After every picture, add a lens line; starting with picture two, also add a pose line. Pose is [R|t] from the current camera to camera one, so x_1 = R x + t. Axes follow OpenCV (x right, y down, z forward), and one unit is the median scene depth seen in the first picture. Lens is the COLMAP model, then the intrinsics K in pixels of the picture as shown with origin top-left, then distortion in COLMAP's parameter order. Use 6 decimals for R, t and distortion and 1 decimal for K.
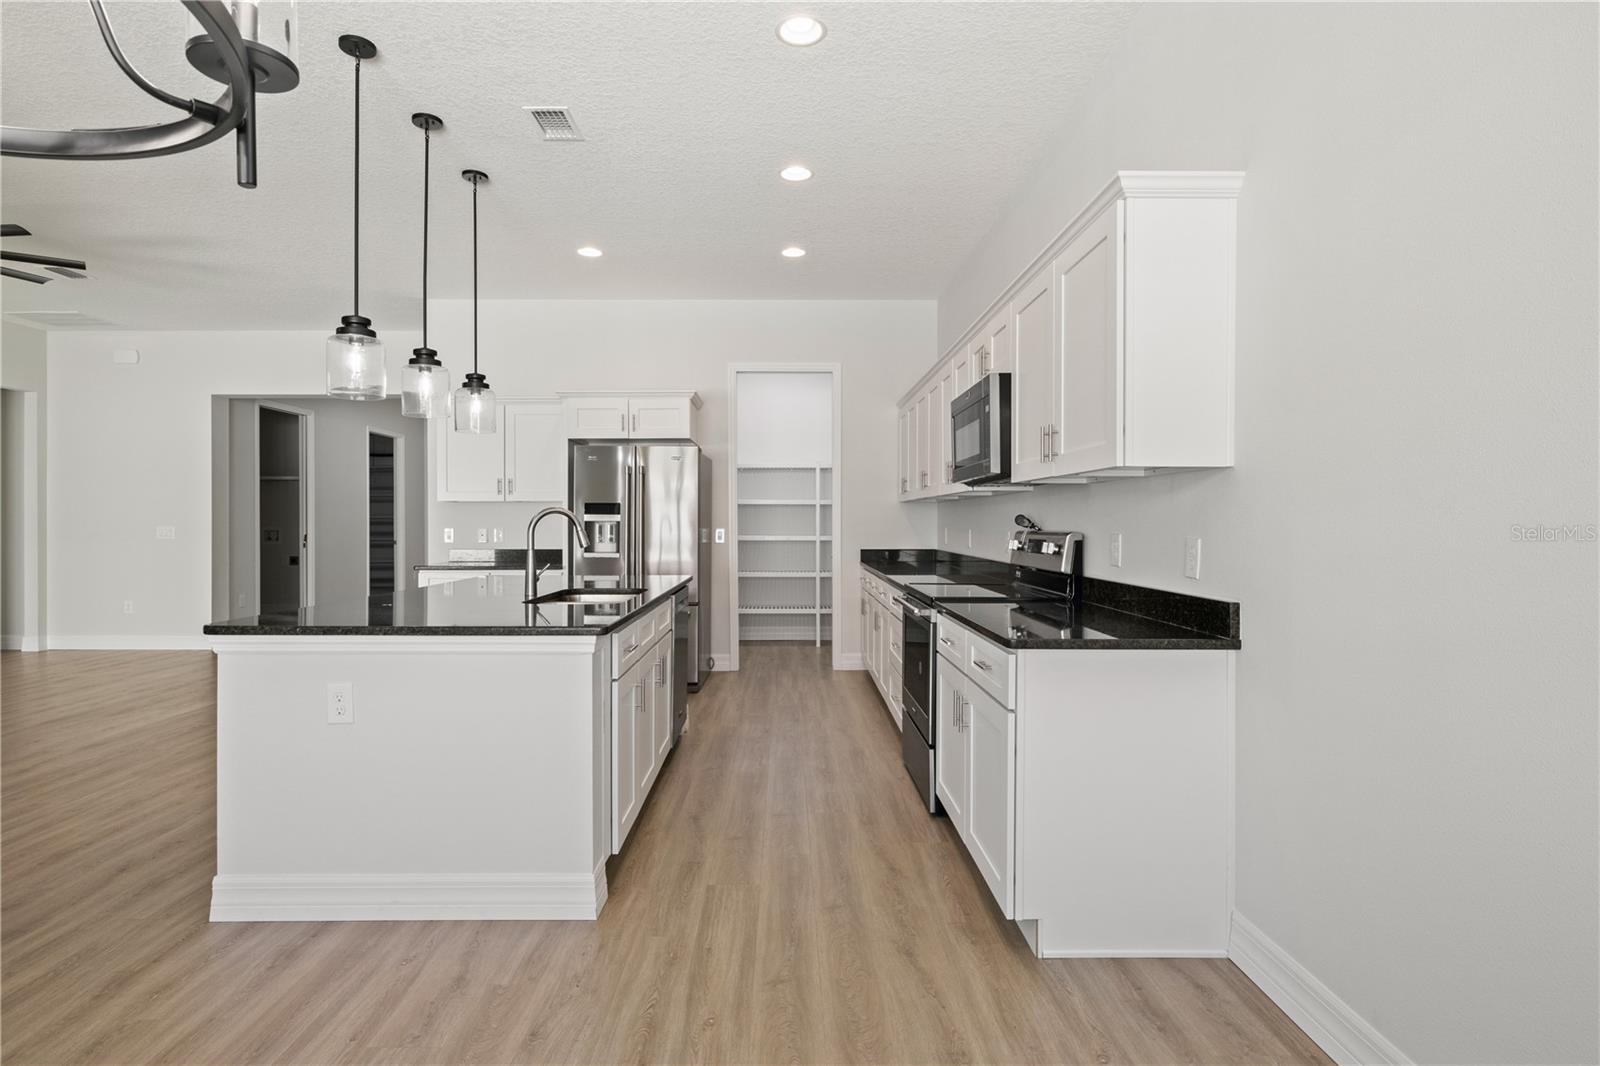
lens RADIAL K [[798.5, 0, 796.0], [0, 798.5, 521.6], [0, 0, 1]] dist [-0.003215, -0.001490]
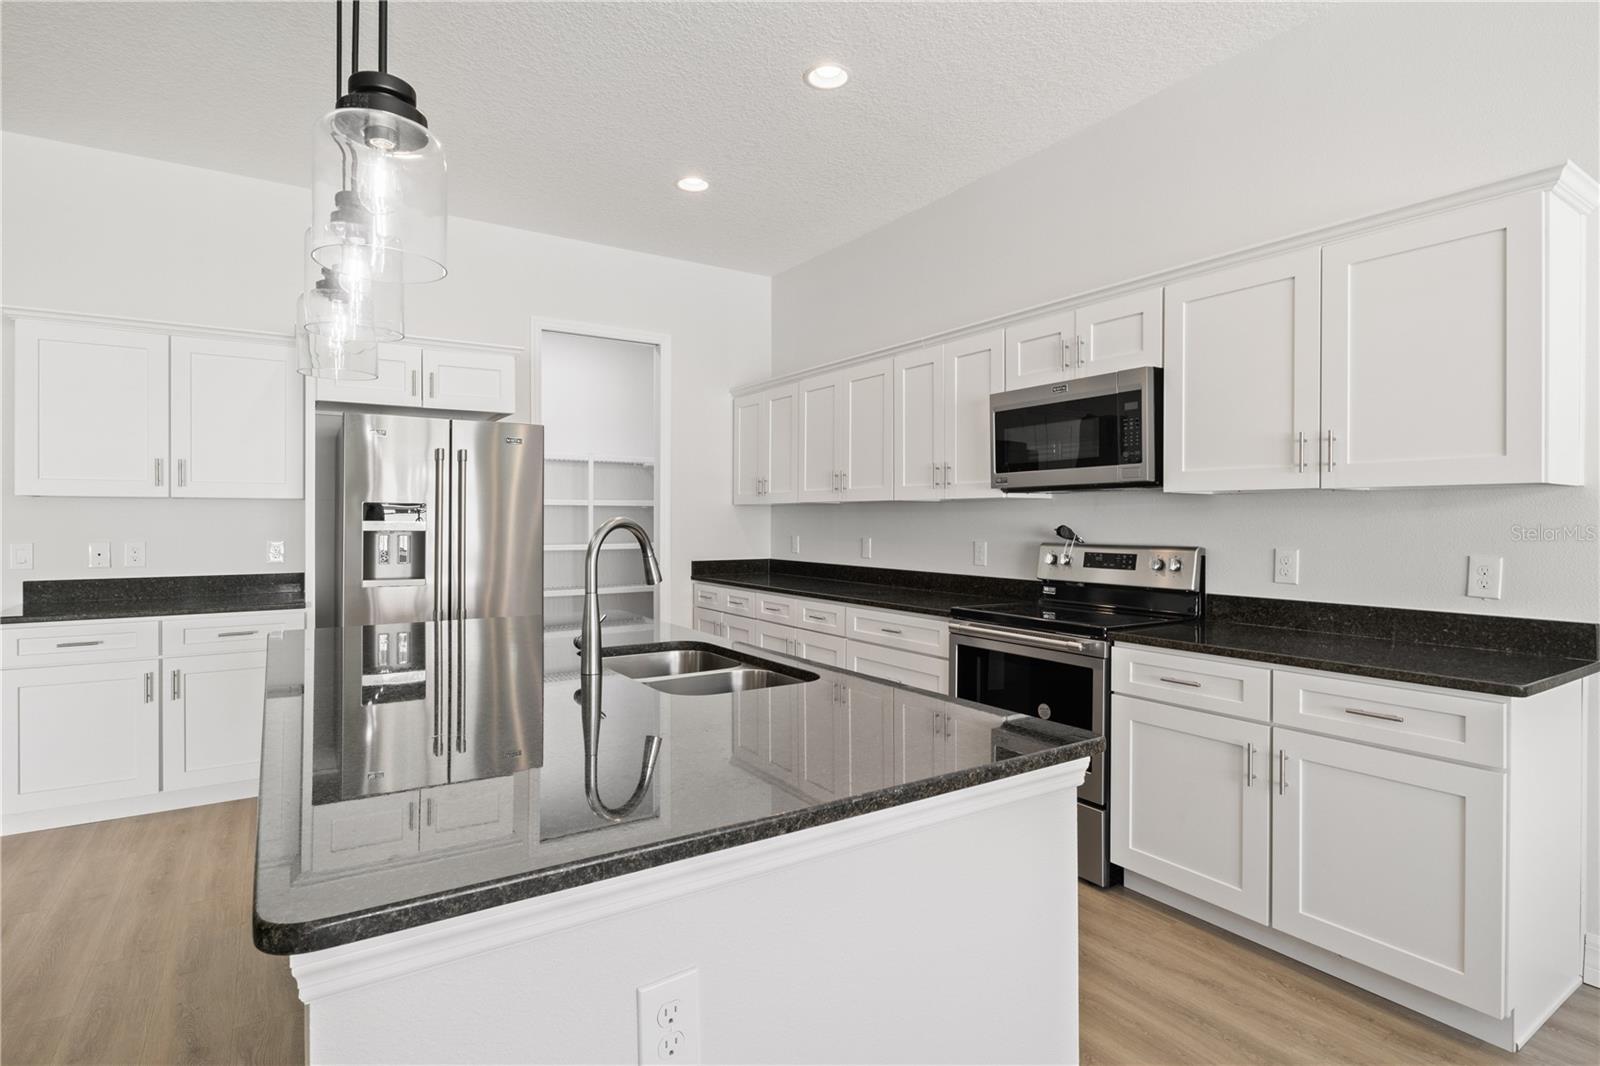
lens RADIAL K [[798.5, 0, 803.9], [0, 798.5, 520.8], [0, 0, 1]] dist [-0.003215, -0.001490]
pose [[0.842203, -0.000026, 0.539161, -0.429108], [-0.000880, 0.999999, 0.001424, -0.013899], [-0.539160, -0.001673, 0.842202, 0.371741]]
